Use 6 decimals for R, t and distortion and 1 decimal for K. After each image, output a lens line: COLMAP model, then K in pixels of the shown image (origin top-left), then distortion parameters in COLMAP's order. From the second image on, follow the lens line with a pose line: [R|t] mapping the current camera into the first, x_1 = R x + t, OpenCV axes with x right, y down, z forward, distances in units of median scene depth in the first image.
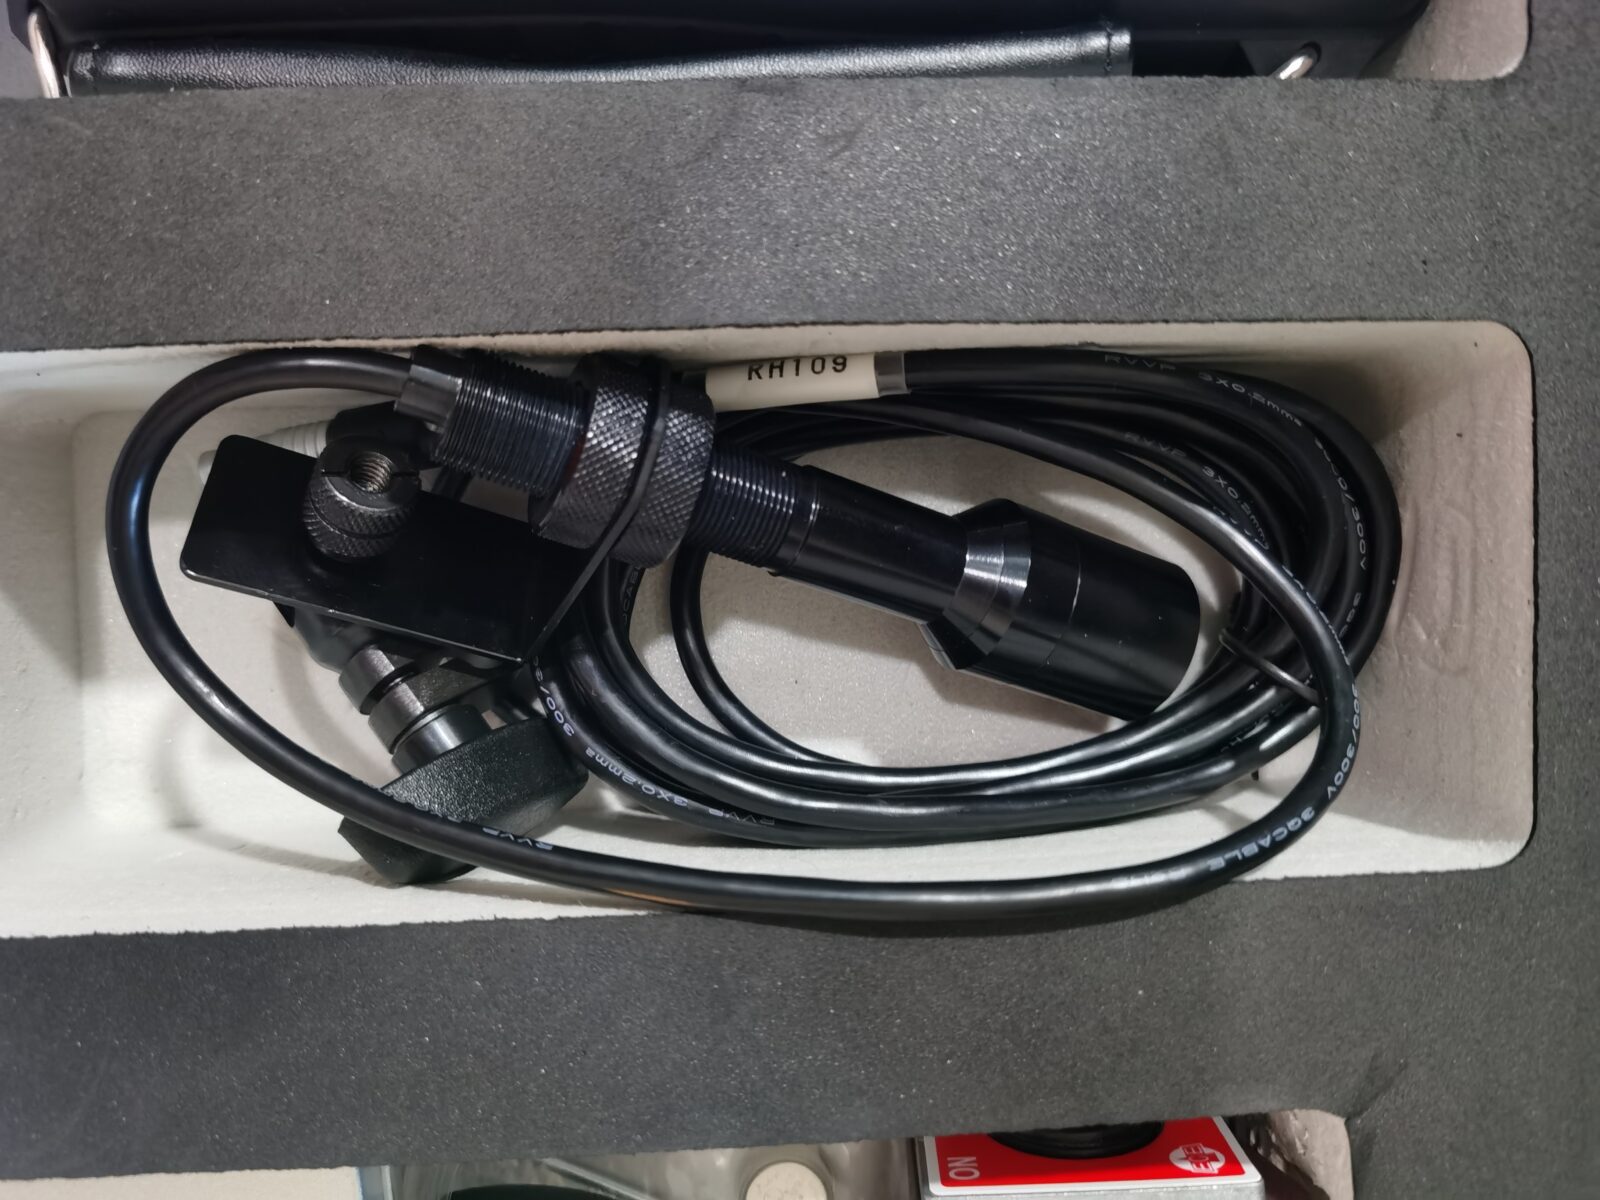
lens RADIAL K [[1167.6, 0, 795.8], [0, 1167.6, 600.1], [0, 0, 1]] dist [-0.004737, -0.001837]
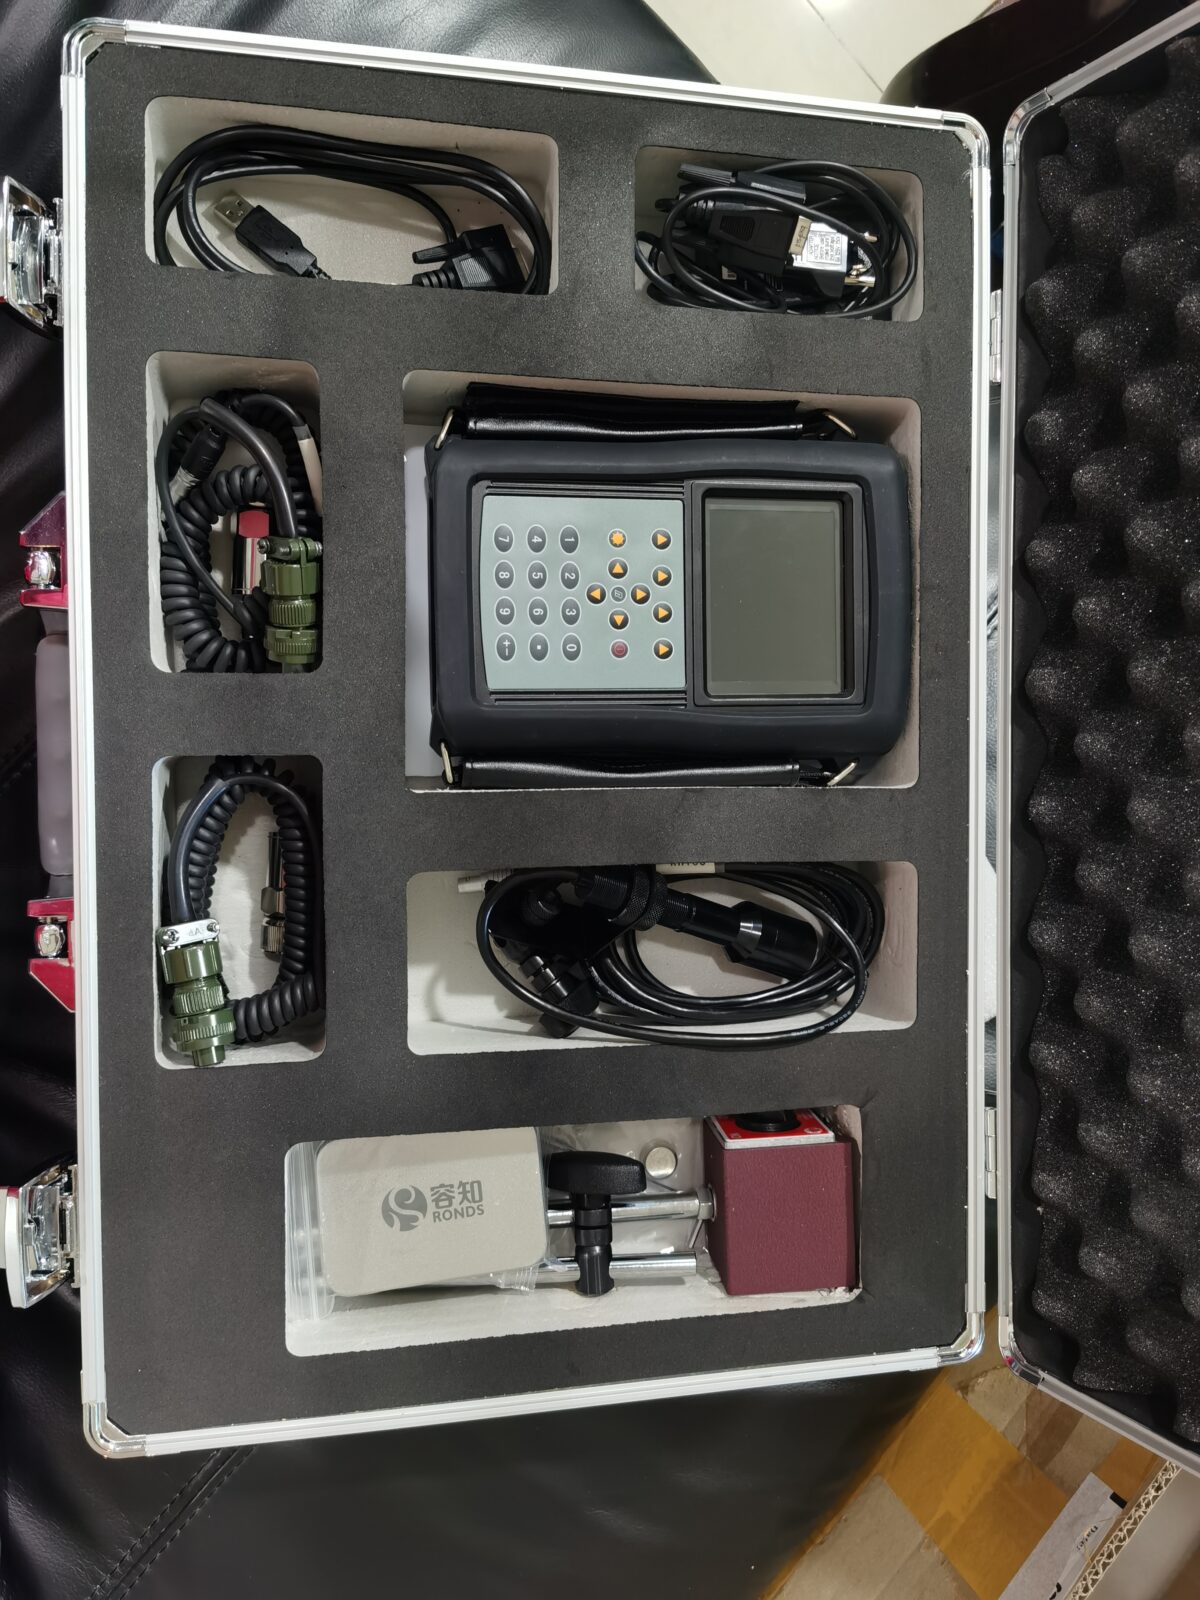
lens RADIAL K [[1167.6, 0, 588.1], [0, 1167.6, 798.4], [0, 0, 1]] dist [-0.004737, -0.001837]
pose [[0.987202, 0.026258, 0.157299, -0.698778], [-0.024715, 0.999625, -0.011760, -0.309189], [-0.157549, 0.007721, 0.987481, -1.820266]]
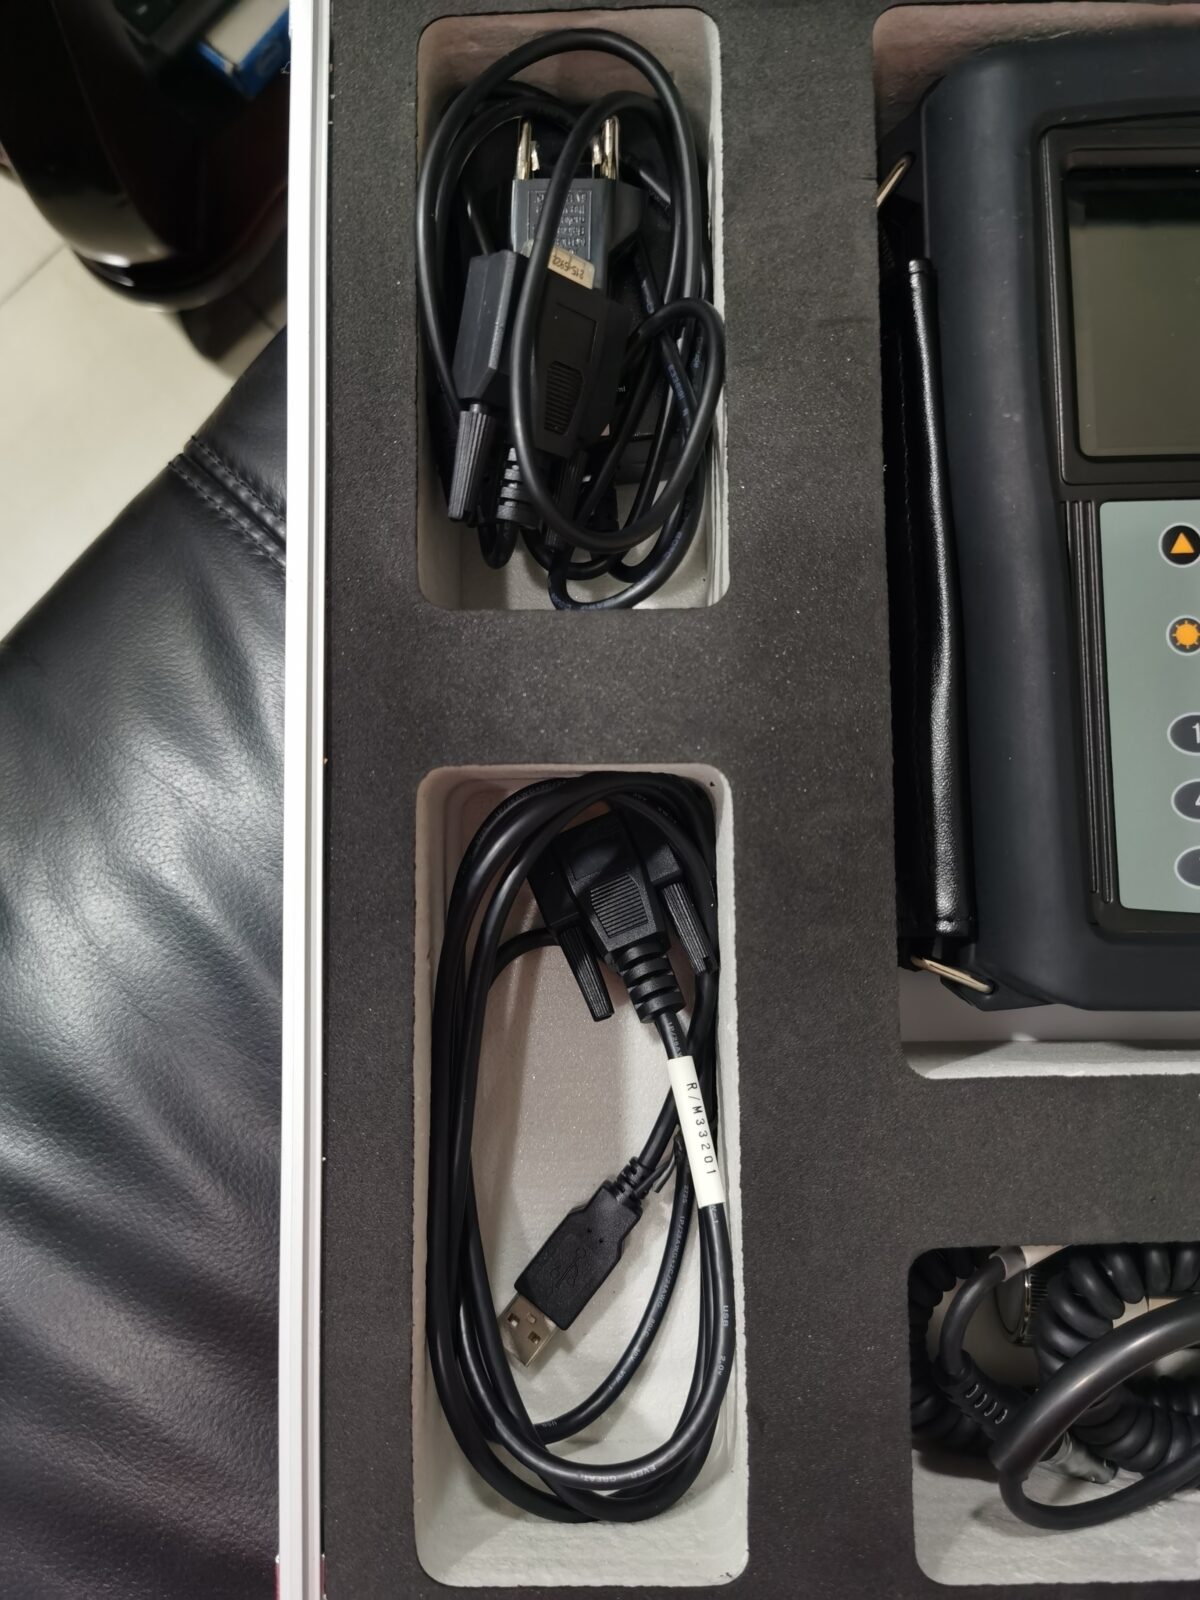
lens RADIAL K [[1236.8, 0, 613.9], [0, 1236.8, 798.0], [0, 0, 1]] dist [0.019373, -0.062778]
pose [[0.030206, -0.999167, 0.027449, -0.463451], [0.996380, 0.027916, -0.080298, -1.480384], [0.079465, 0.029775, 0.996393, -0.611938]]
